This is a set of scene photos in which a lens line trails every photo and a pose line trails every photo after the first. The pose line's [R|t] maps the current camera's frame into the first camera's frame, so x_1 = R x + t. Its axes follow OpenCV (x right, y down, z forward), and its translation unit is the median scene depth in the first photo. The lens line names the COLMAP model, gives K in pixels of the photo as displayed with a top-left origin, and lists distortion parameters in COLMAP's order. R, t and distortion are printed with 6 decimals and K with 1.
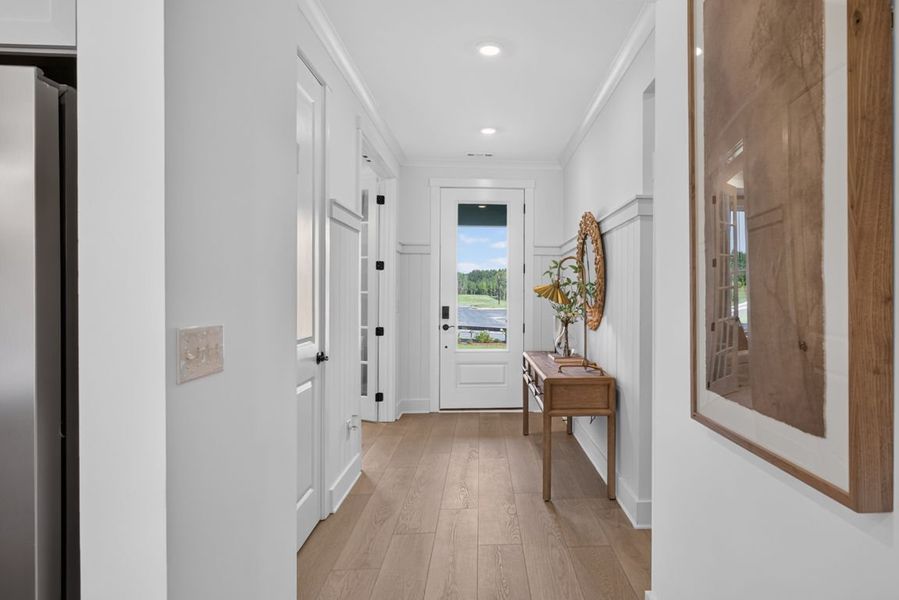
lens RADIAL K [[526.7, 0, 446.4], [0, 526.7, 300.9], [0, 0, 1]] dist [0.002782, 0.001873]
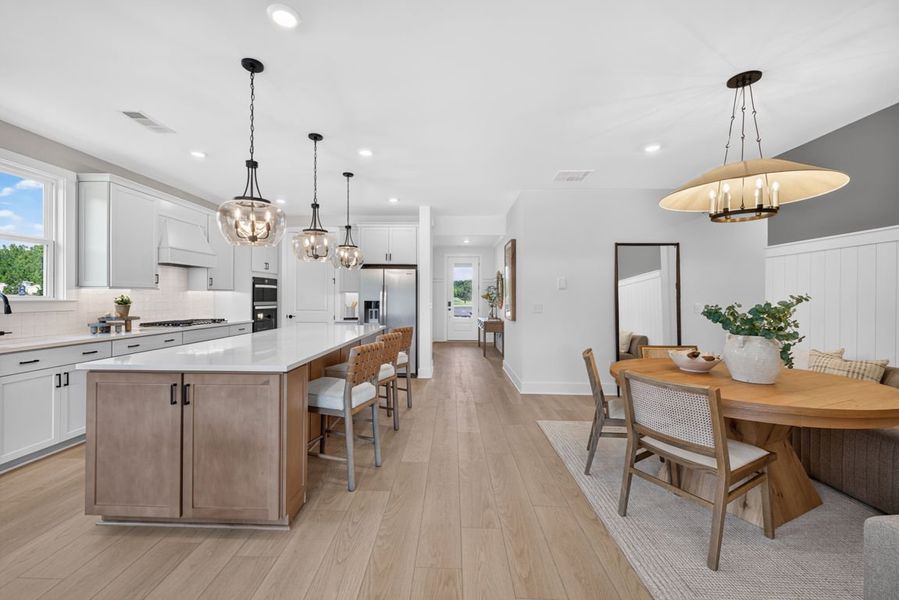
lens RADIAL K [[384.2, 0, 443.7], [0, 384.2, 295.4], [0, 0, 1]] dist [-0.000489, -0.000026]
pose [[0.998927, 0.002187, 0.046266, -0.153868], [-0.001465, 0.999877, -0.015644, 0.012047], [-0.046294, 0.015559, 0.998807, -1.199365]]
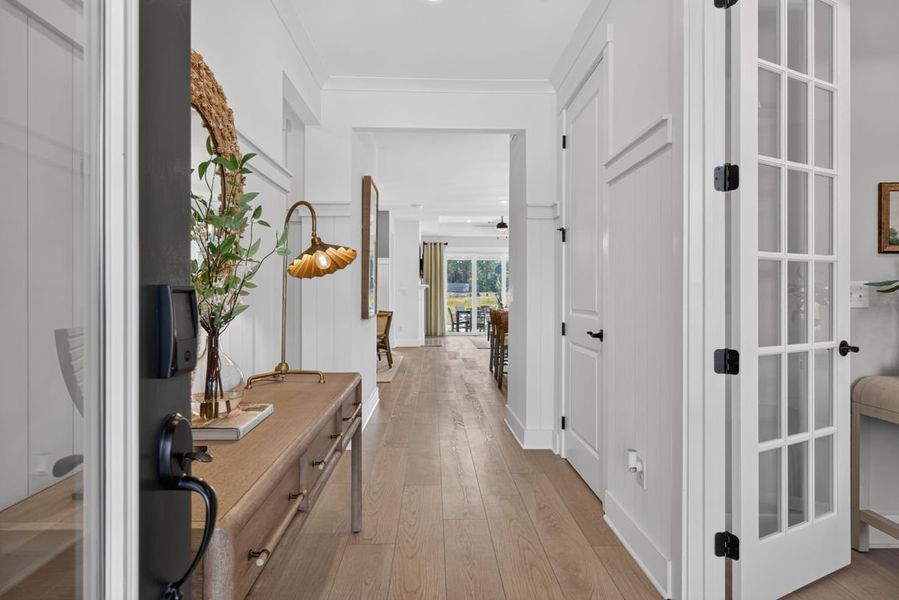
lens RADIAL K [[523.5, 0, 448.0], [0, 523.5, 295.9], [0, 0, 1]] dist [0.001345, 0.000479]
pose [[-0.995701, -0.004839, -0.092503, 0.108901], [-0.006329, 0.999855, 0.015824, 0.014449], [0.092413, 0.016341, -0.995587, 1.528268]]
